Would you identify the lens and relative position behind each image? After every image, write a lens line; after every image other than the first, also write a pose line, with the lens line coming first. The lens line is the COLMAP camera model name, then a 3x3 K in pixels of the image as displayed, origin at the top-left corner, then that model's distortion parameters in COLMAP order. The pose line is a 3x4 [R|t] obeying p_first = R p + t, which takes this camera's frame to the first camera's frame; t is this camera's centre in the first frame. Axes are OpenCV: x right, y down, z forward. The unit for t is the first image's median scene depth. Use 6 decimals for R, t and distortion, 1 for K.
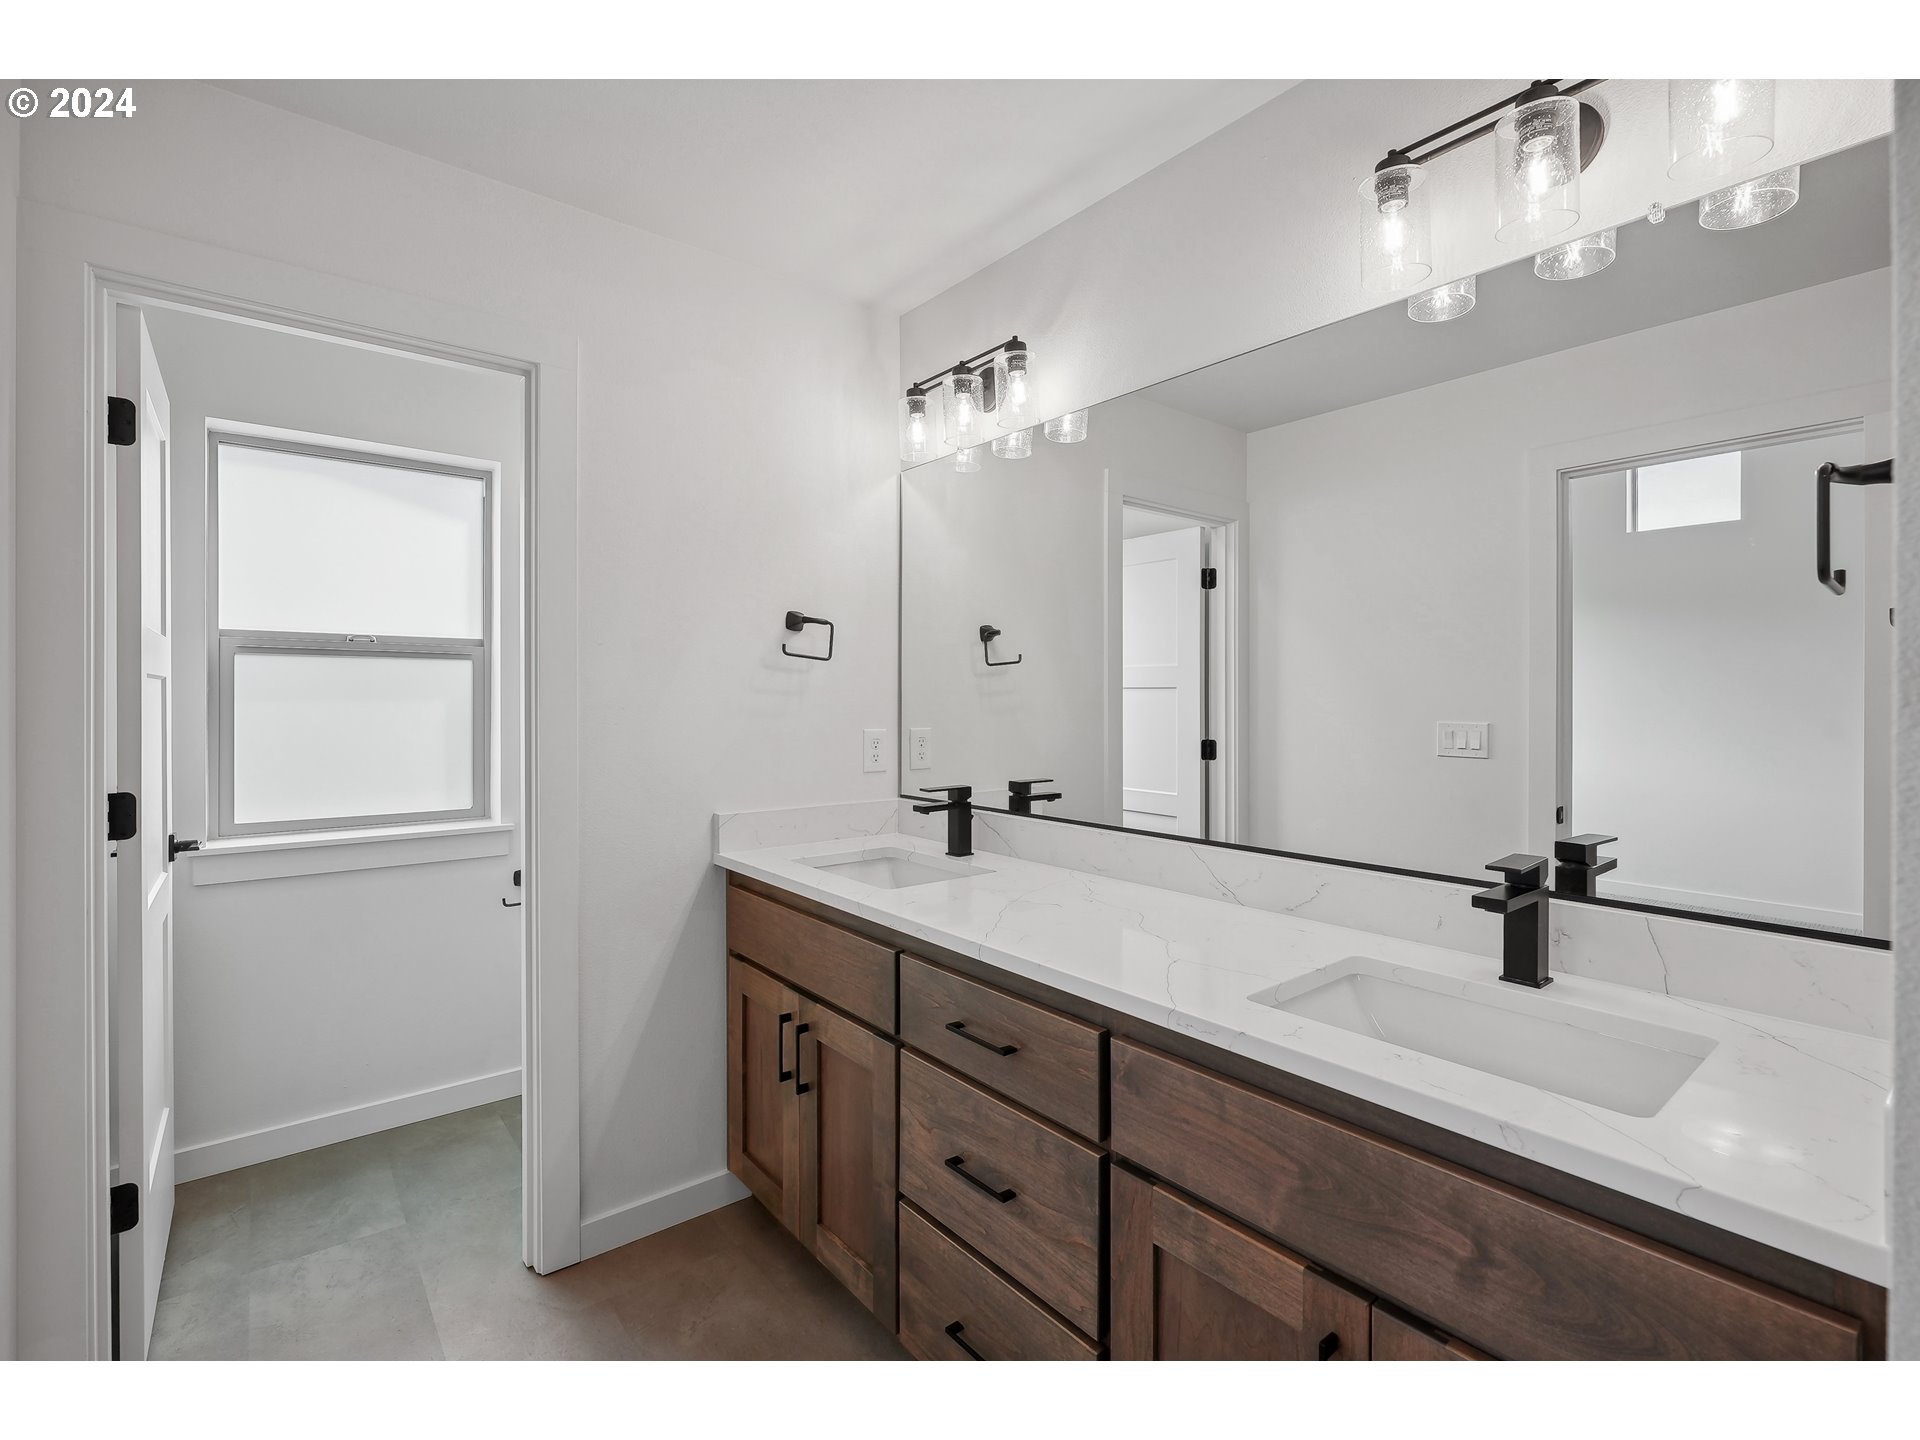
lens RADIAL K [[880.8, 0, 967.8], [0, 880.8, 704.0], [0, 0, 1]] dist [-0.011941, 0.001391]
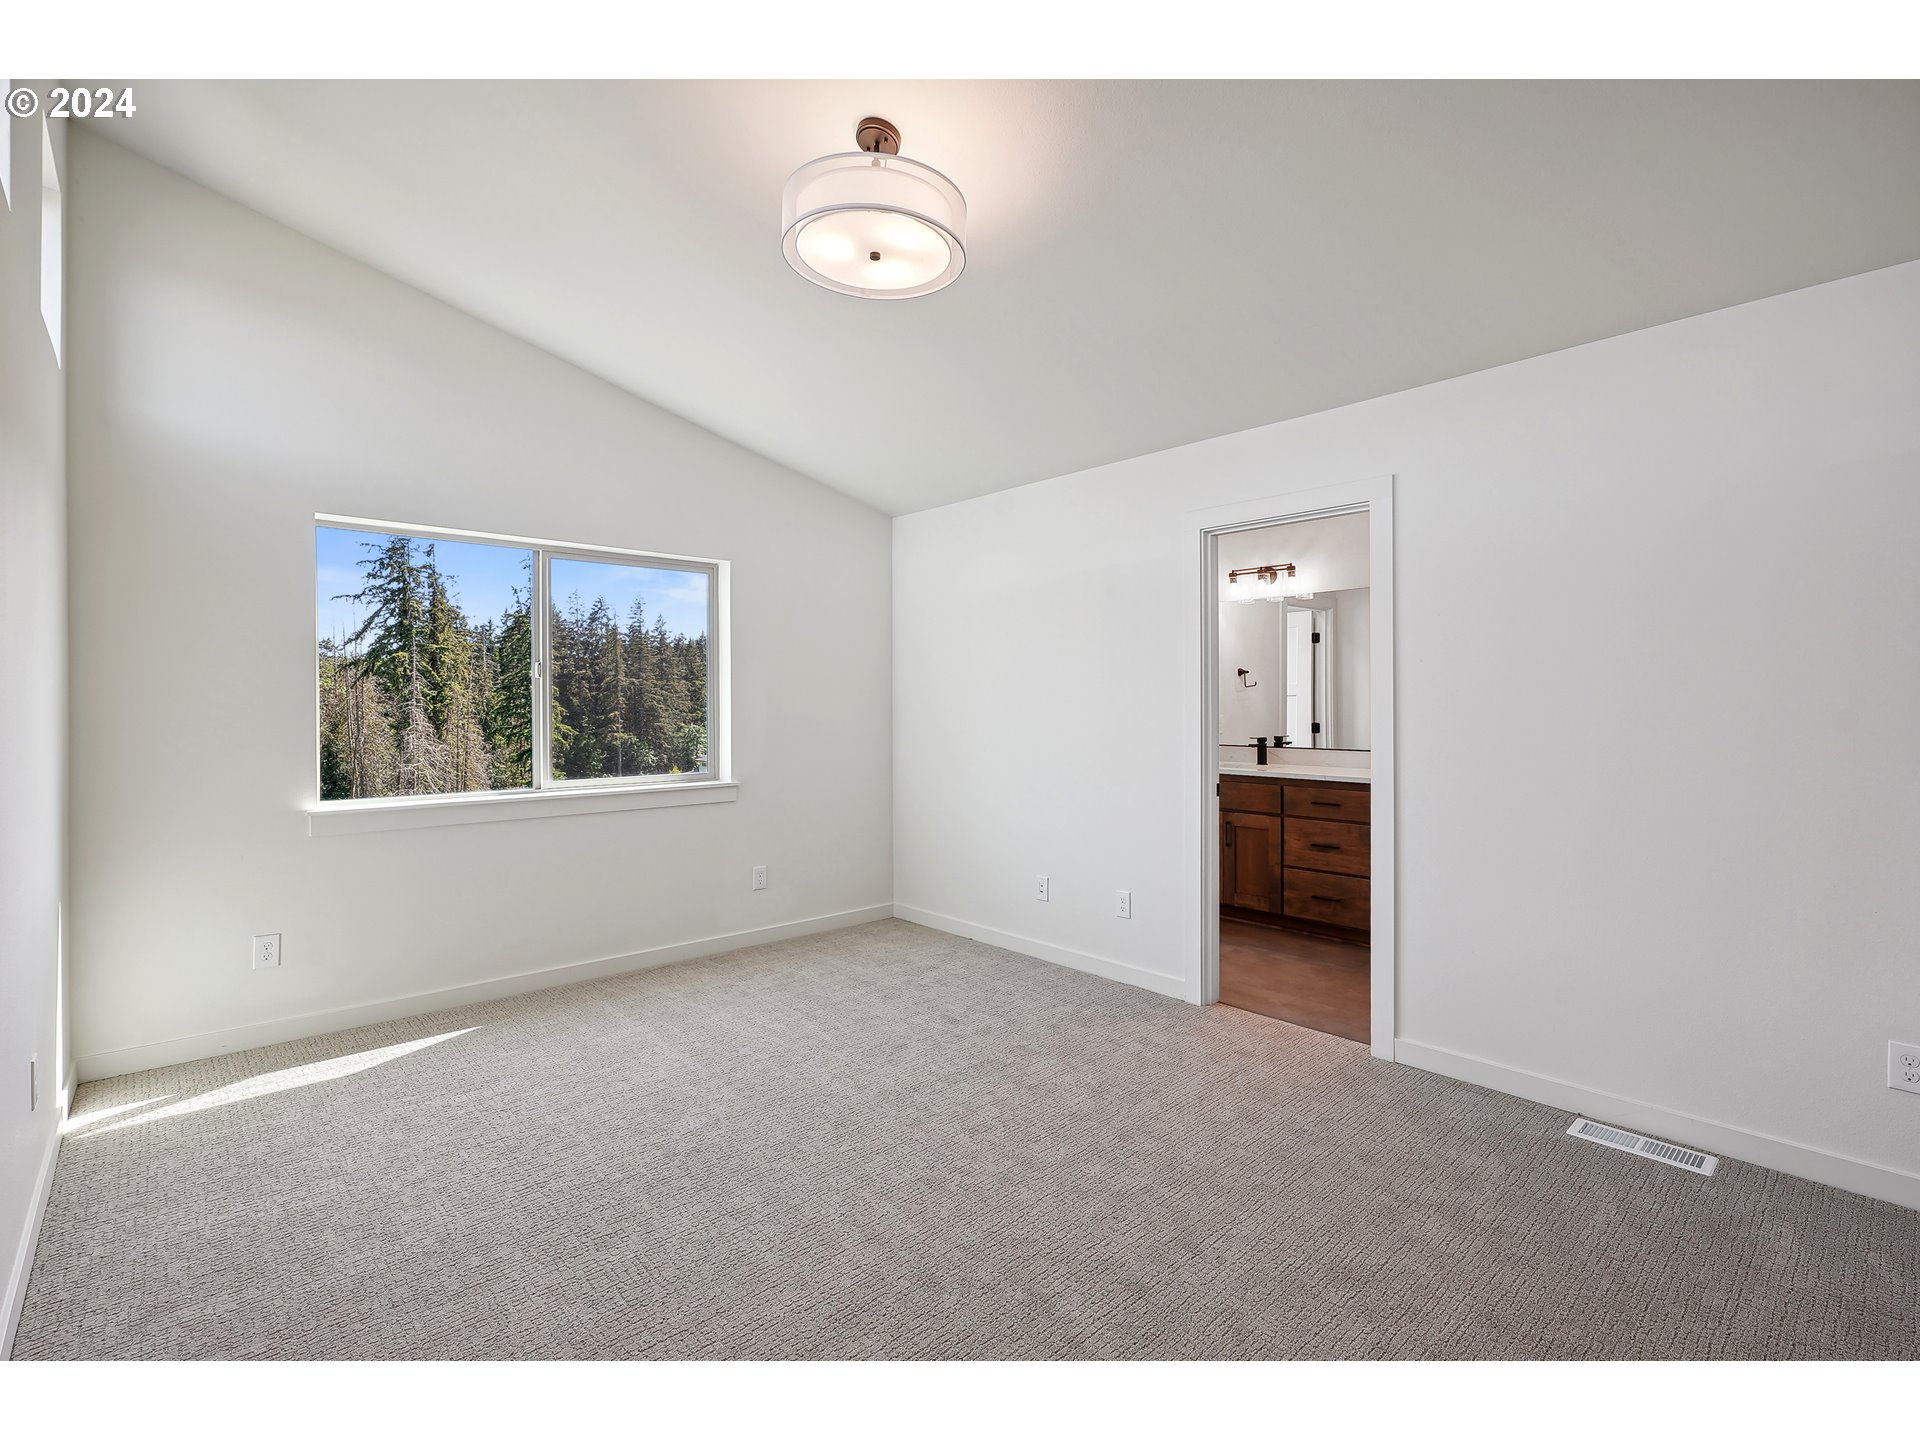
lens RADIAL K [[880.8, 0, 980.0], [0, 880.8, 695.4], [0, 0, 1]] dist [-0.011941, 0.001391]
pose [[0.998115, 0.002526, 0.061327, -0.967949], [-0.002268, 0.999988, -0.004266, -0.013678], [-0.061337, 0.004119, 0.998109, -1.462561]]
